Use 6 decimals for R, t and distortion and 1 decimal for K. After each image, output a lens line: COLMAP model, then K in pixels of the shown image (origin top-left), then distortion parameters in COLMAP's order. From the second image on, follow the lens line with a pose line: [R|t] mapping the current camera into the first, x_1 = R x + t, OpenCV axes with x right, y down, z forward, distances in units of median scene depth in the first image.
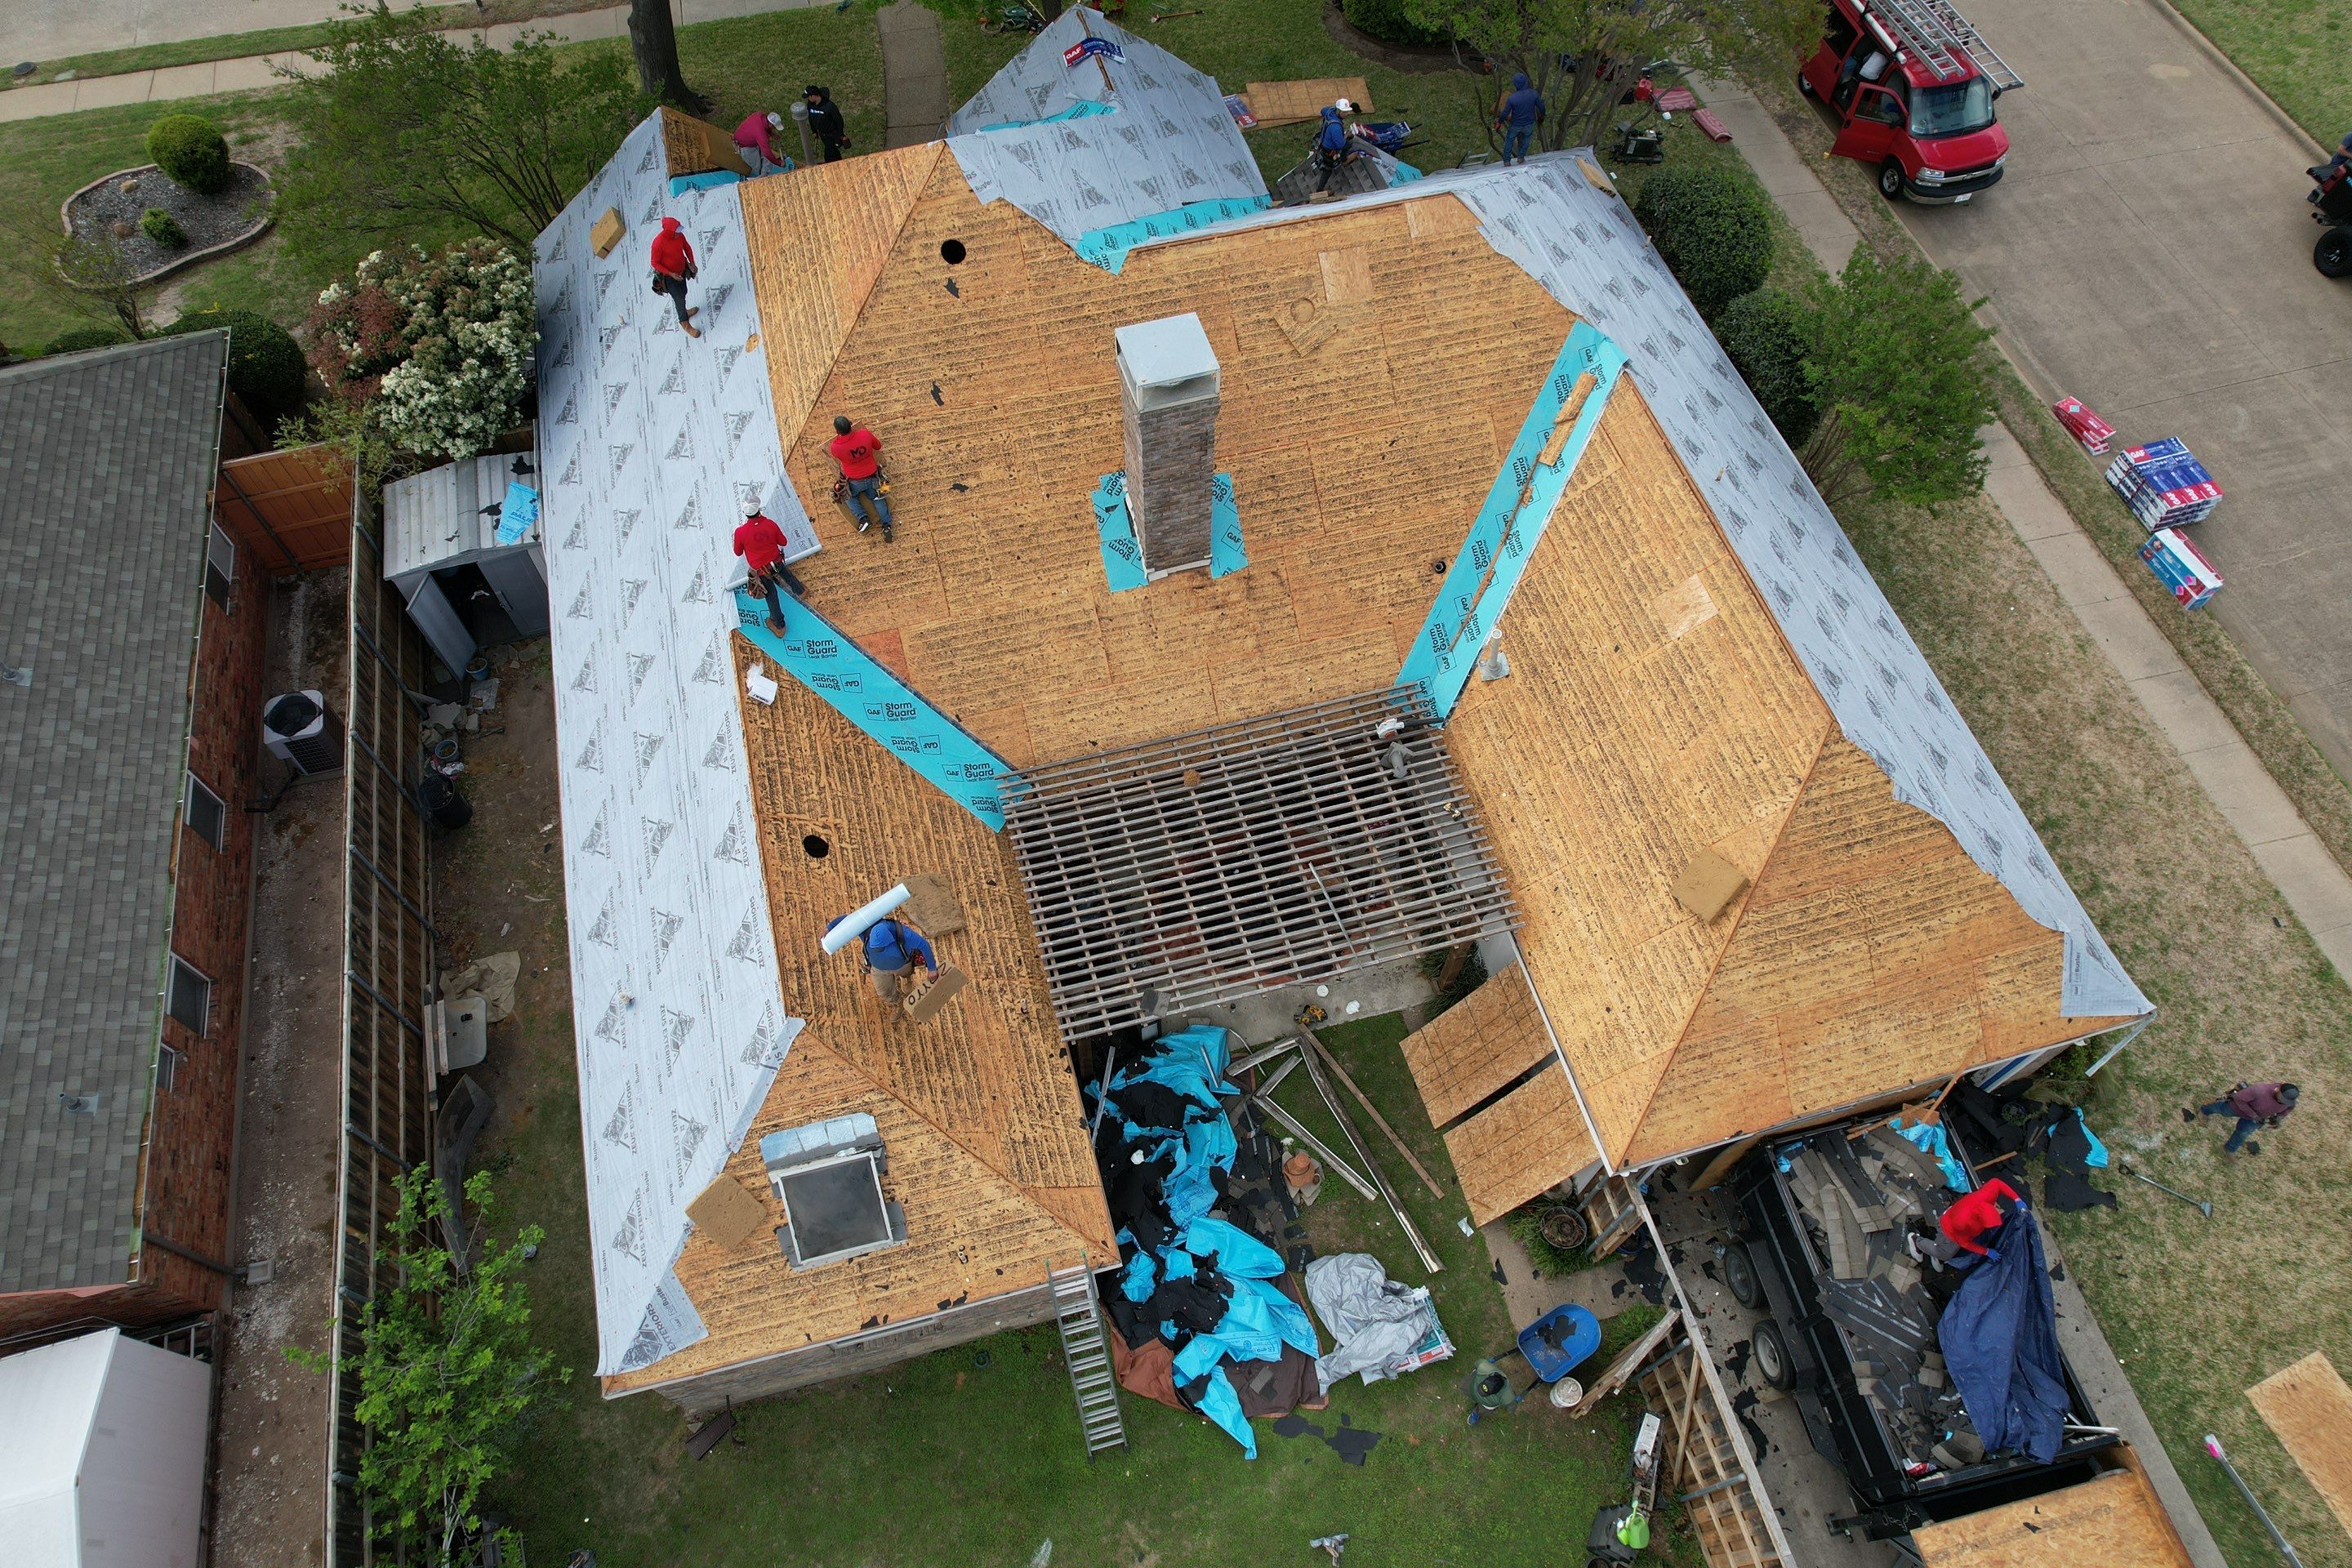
lens RADIAL K [[1511.4, 0, 1174.8], [0, 1511.4, 775.9], [0, 0, 1]] dist [-0.087112, 0.078162]
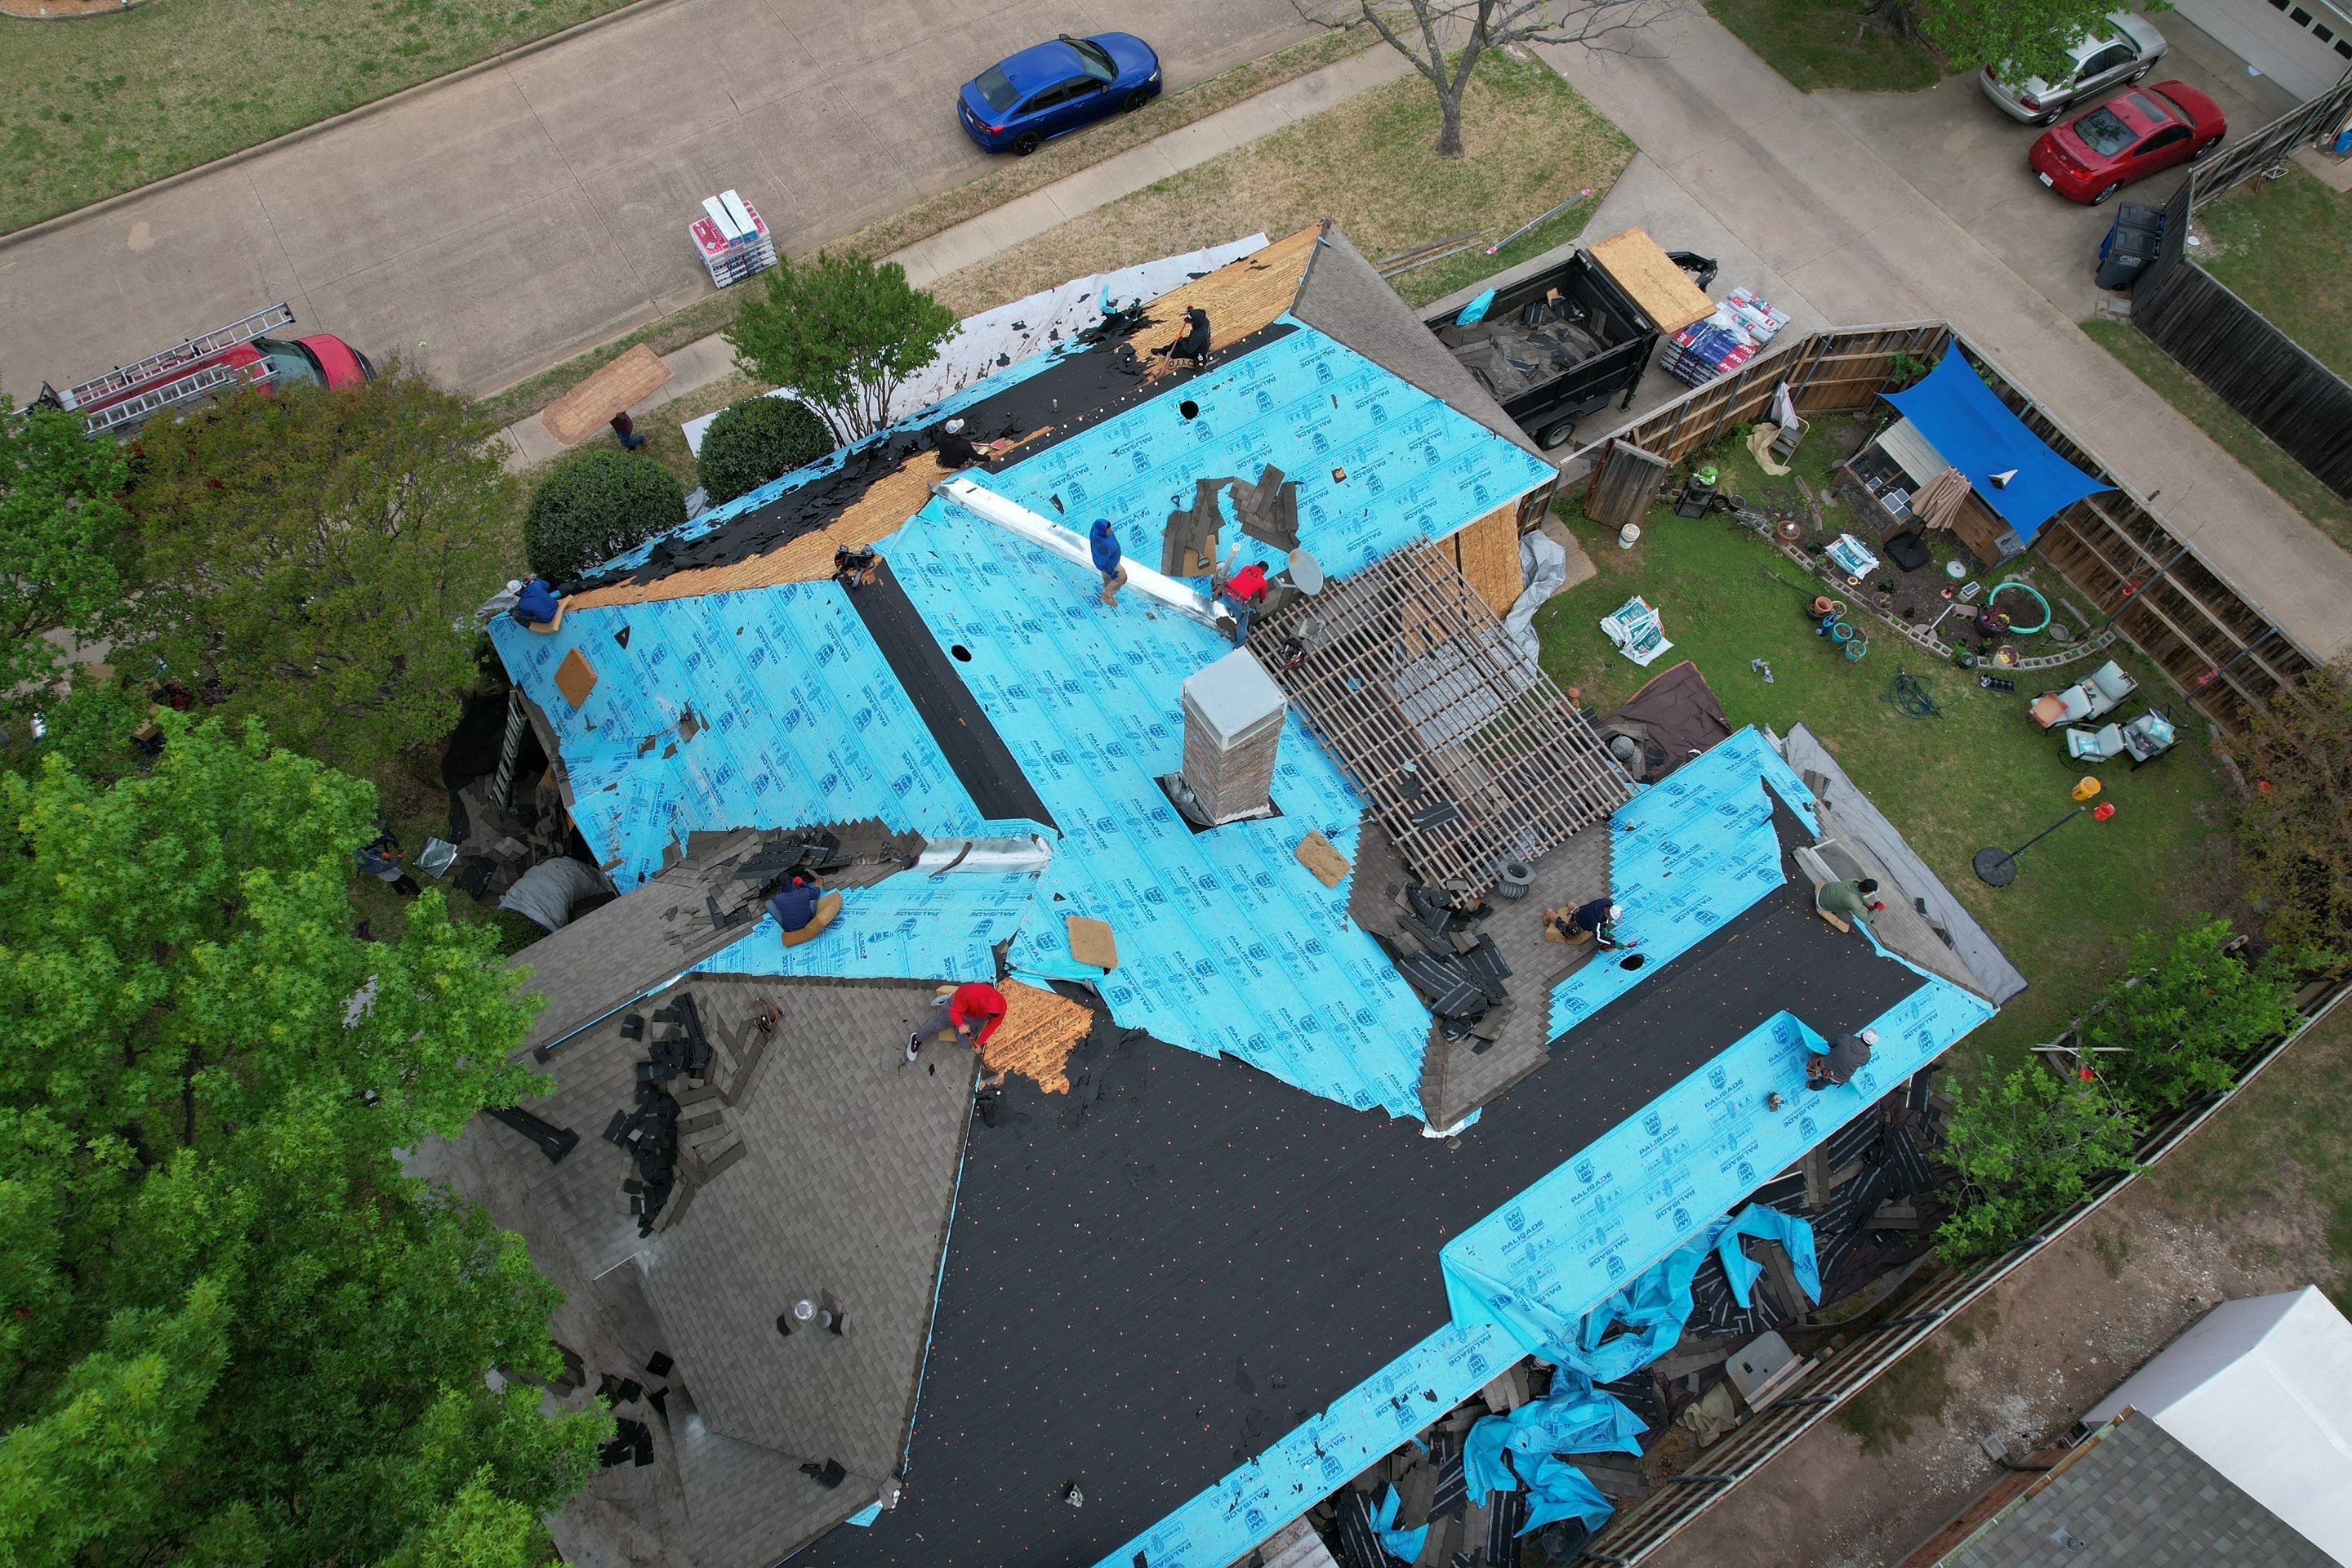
lens RADIAL K [[1511.4, 0, 1174.8], [0, 1511.4, 775.9], [0, 0, 1]] dist [-0.087112, 0.078162]
pose [[-0.291699, -0.862816, 0.412868, -0.445055], [0.813631, 0.003123, 0.581374, -0.848488], [-0.502908, 0.505508, 0.701102, 0.235126]]
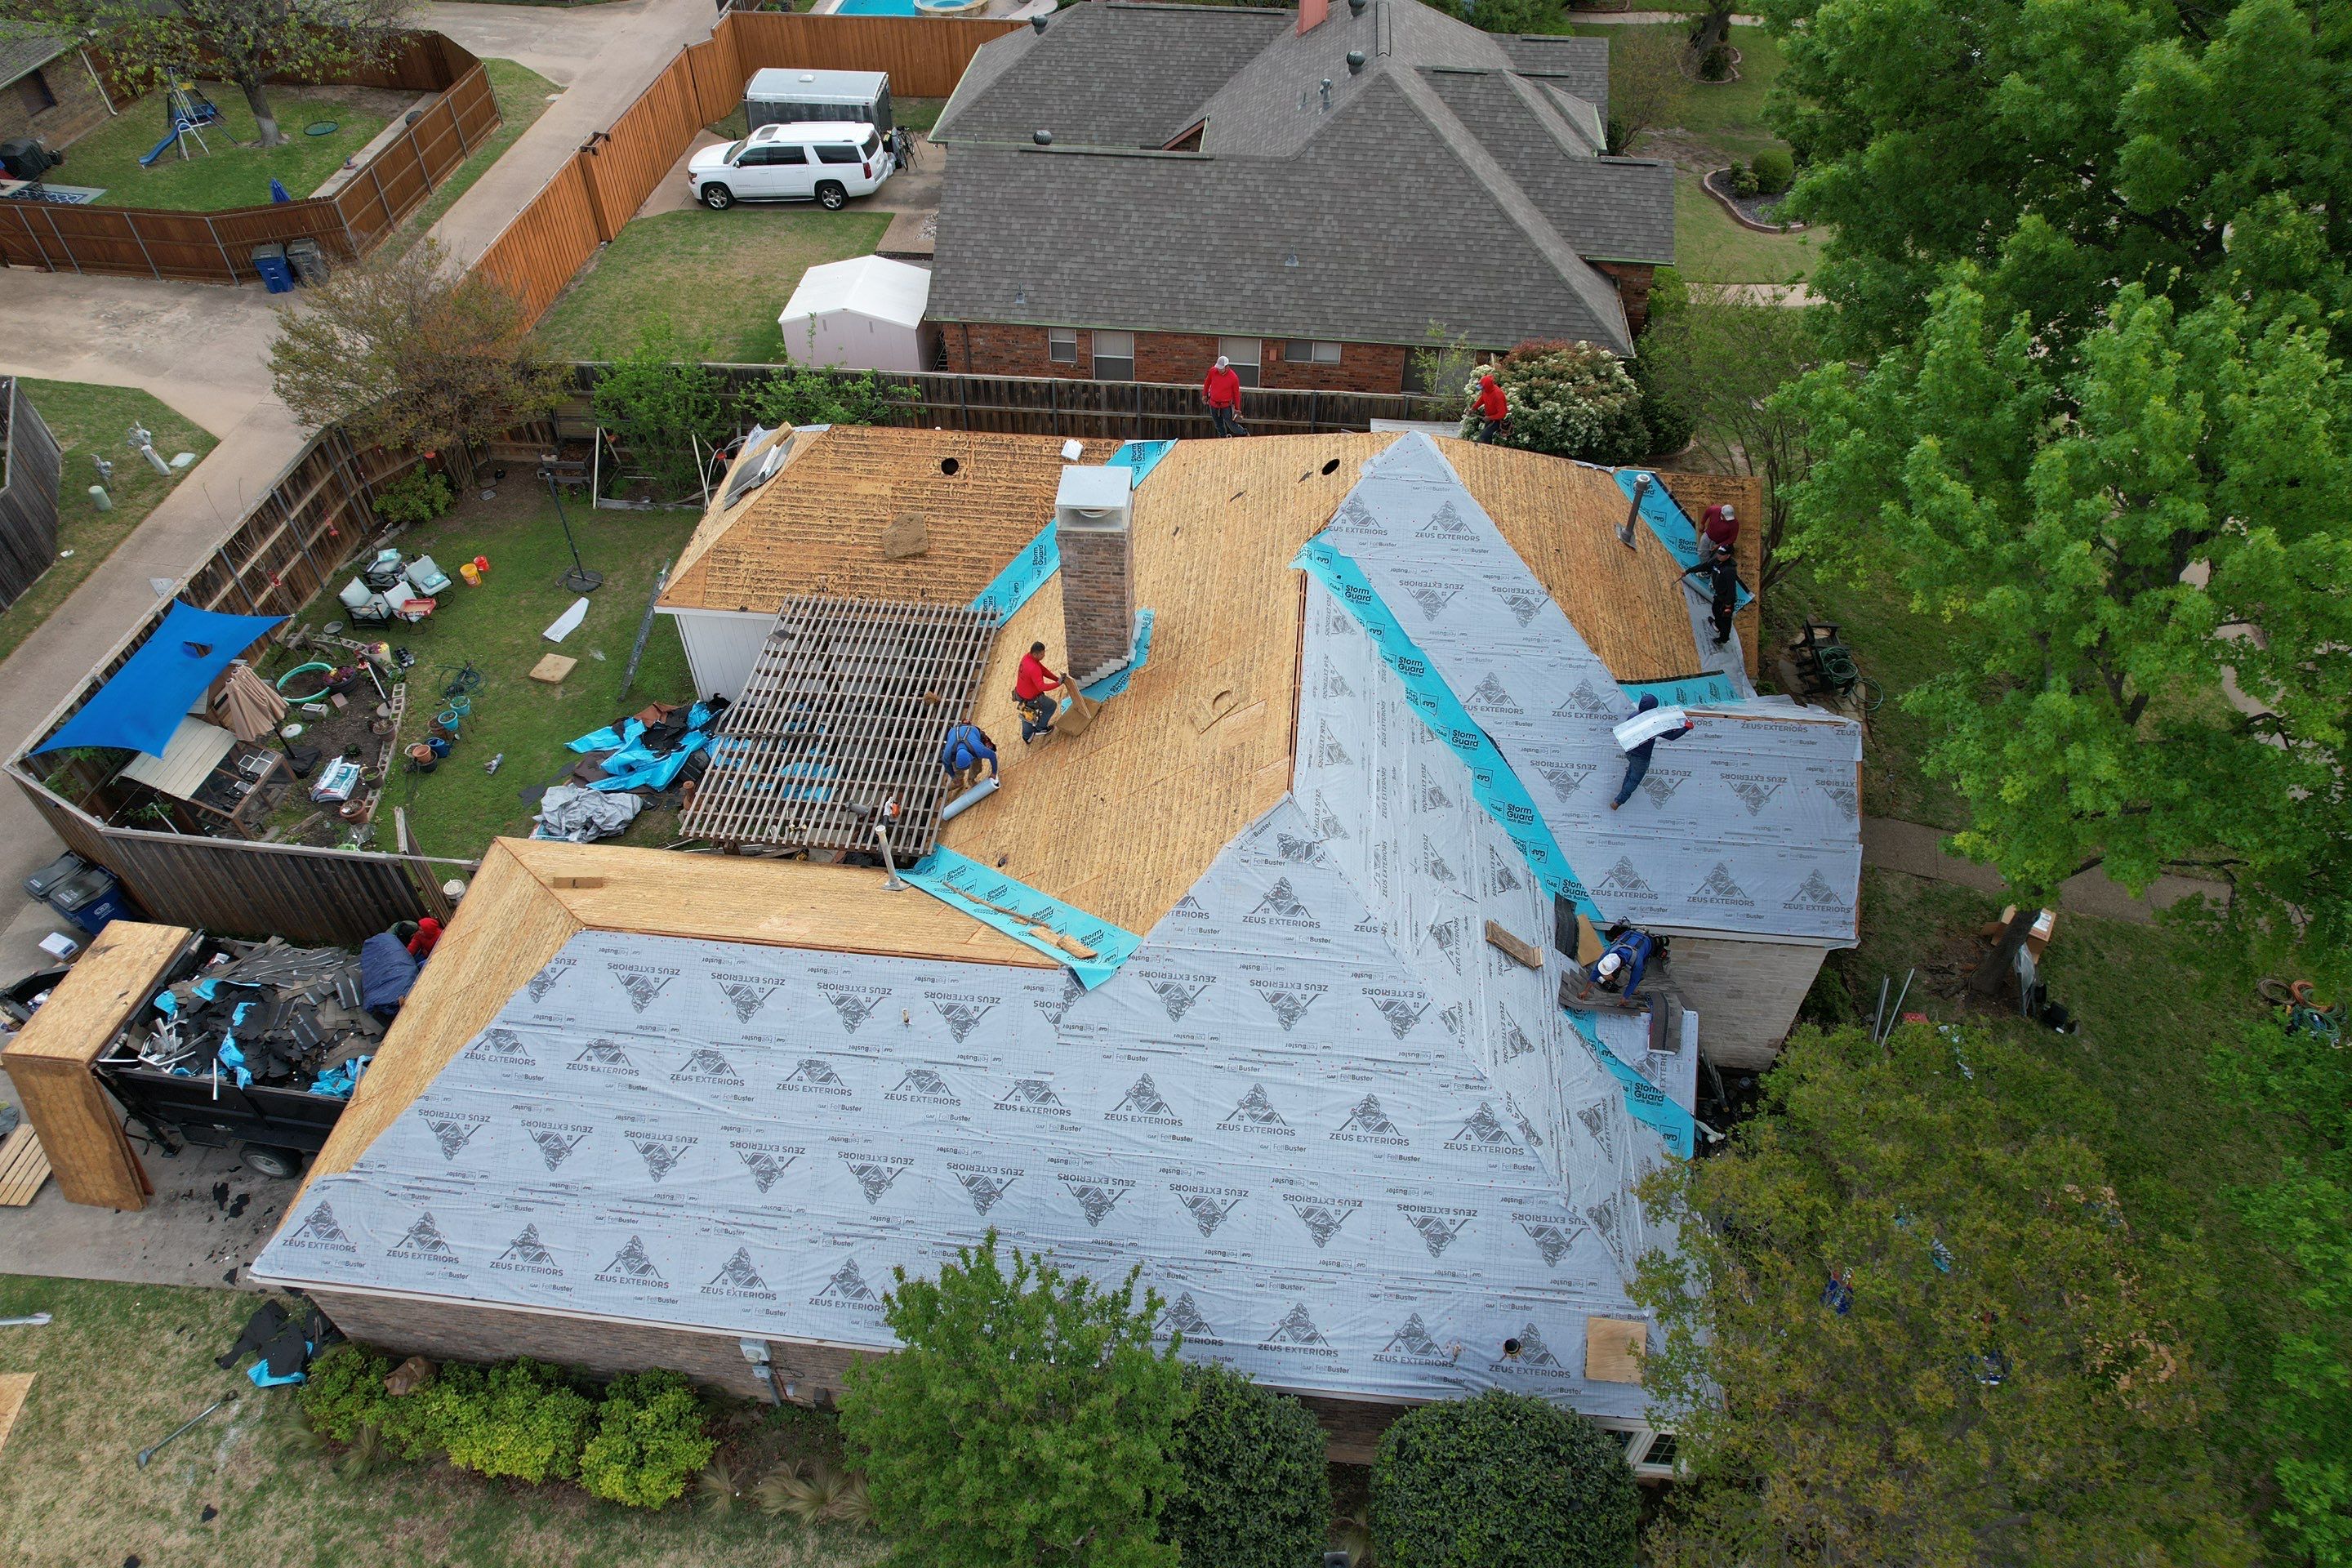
lens RADIAL K [[1511.4, 0, 1174.8], [0, 1511.4, 775.9], [0, 0, 1]] dist [-0.087112, 0.078162]
pose [[-0.356876, 0.657299, -0.663776, 0.815568], [-0.798511, 0.154108, 0.581920, -0.880095], [0.484789, 0.737705, 0.469862, 0.552094]]
